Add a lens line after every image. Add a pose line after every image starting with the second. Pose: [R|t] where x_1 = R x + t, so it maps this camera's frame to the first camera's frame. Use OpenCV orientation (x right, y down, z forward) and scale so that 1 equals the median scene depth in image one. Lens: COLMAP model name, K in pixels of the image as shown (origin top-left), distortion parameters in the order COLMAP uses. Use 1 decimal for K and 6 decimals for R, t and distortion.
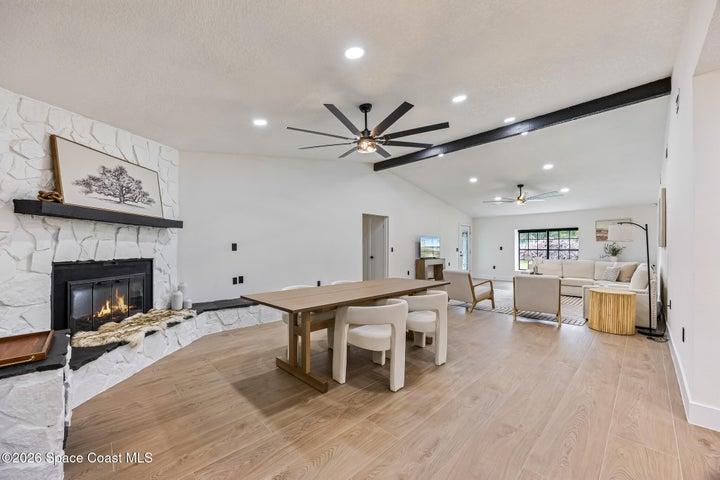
lens RADIAL K [[276.2, 0, 358.3], [0, 276.2, 242.8], [0, 0, 1]] dist [-0.001577, -0.000046]
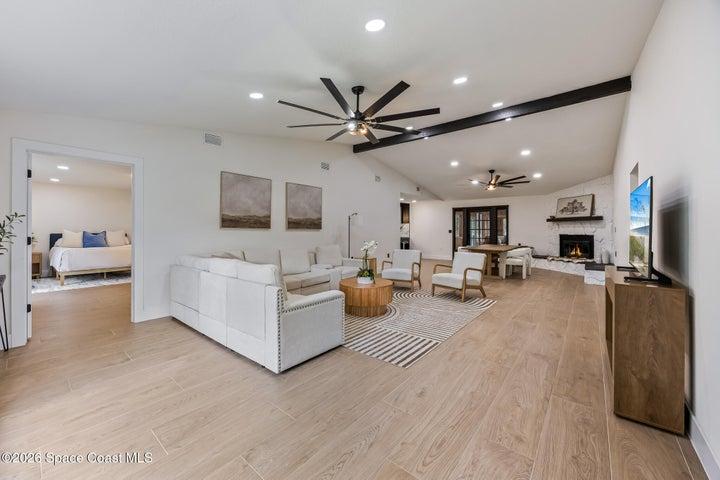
lens RADIAL K [[283.7, 0, 354.9], [0, 283.7, 229.7], [0, 0, 1]] dist [-0.000153, 0.000039]
pose [[-0.994034, 0.000381, -0.109073, 1.334855], [0.002510, 0.999809, -0.019378, 0.051685], [0.109044, -0.019536, -0.993845, 3.008673]]
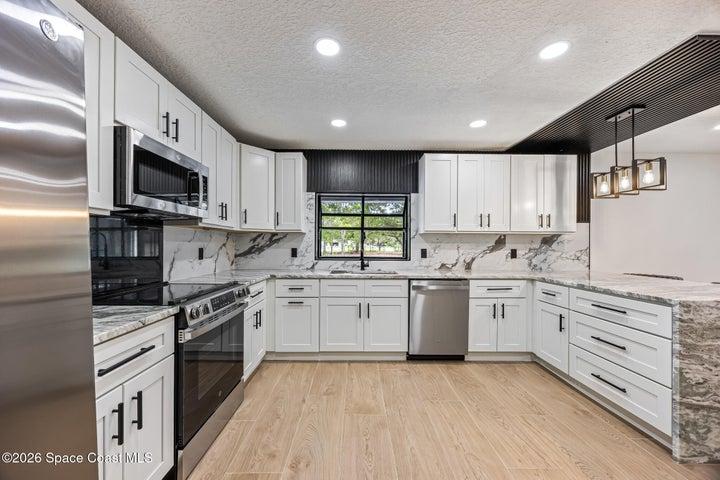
lens RADIAL K [[273.7, 0, 356.8], [0, 273.7, 242.6], [0, 0, 1]] dist [-0.000068, 0.000102]
pose [[-0.686339, -0.007245, -0.727245, 1.527871], [0.008965, 0.999790, -0.018421, -0.012902], [0.727226, -0.019163, -0.686130, -0.444871]]
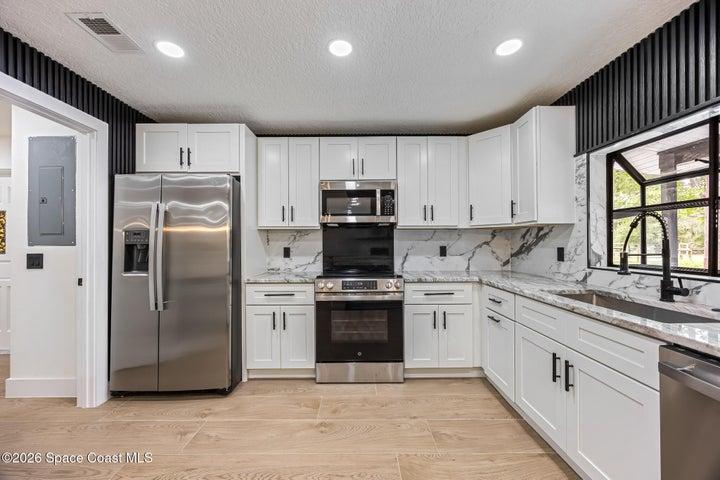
lens RADIAL K [[276.2, 0, 358.3], [0, 276.2, 242.8], [0, 0, 1]] dist [-0.001577, -0.000046]
pose [[-0.727426, 0.006305, 0.686157, 0.878103], [-0.005617, 0.999870, -0.015143, -0.011548], [-0.686163, -0.014869, -0.727296, -0.474851]]
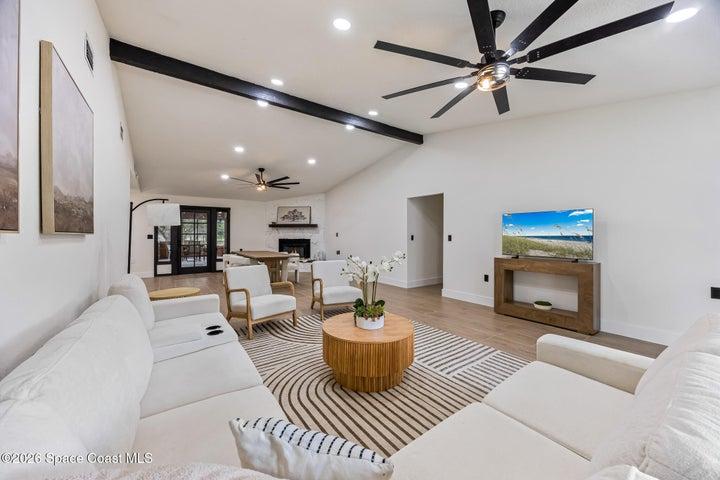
lens RADIAL K [[273.0, 0, 358.2], [0, 273.0, 238.8], [0, 0, 1]] dist [-0.000810, 0.000030]
pose [[-0.145890, 0.015340, -0.989182, 1.839582], [0.017510, 0.999763, 0.012921, 0.027928], [0.989146, -0.015436, -0.146124, 1.875228]]
